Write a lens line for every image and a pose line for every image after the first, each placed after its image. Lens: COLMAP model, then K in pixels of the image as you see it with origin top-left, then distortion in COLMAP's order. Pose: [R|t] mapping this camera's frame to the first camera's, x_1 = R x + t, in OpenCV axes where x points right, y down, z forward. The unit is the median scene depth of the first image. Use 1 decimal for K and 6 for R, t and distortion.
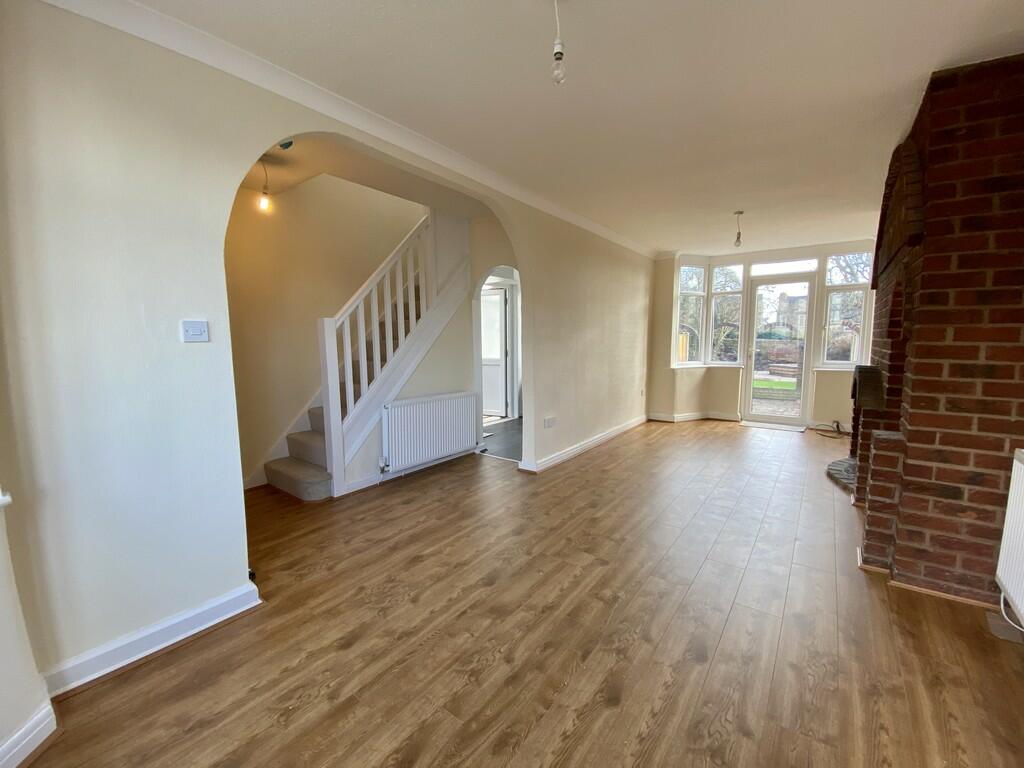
lens RADIAL K [[413.3, 0, 510.2], [0, 413.3, 382.0], [0, 0, 1]] dist [-0.007562, -0.002099]
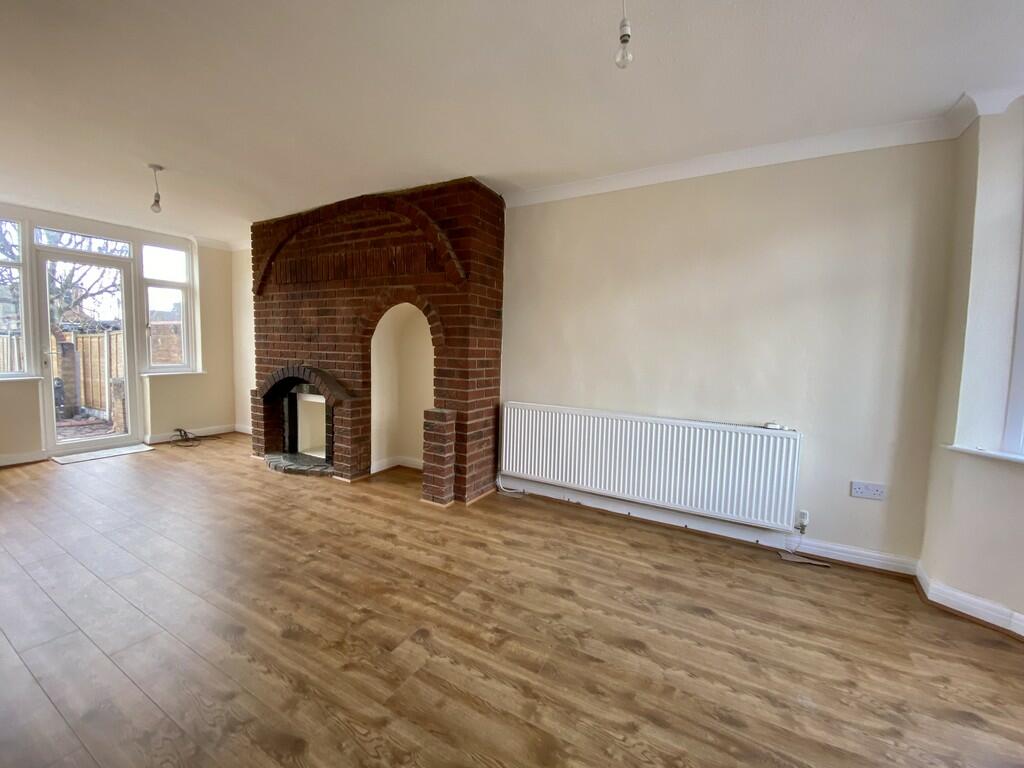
lens RADIAL K [[413.3, 0, 509.1], [0, 413.3, 383.3], [0, 0, 1]] dist [-0.007562, -0.002099]
pose [[-0.127972, -0.088528, 0.987819, -0.612347], [0.083493, 0.991511, 0.099675, -0.105313], [-0.988257, 0.095232, -0.119495, 1.065981]]
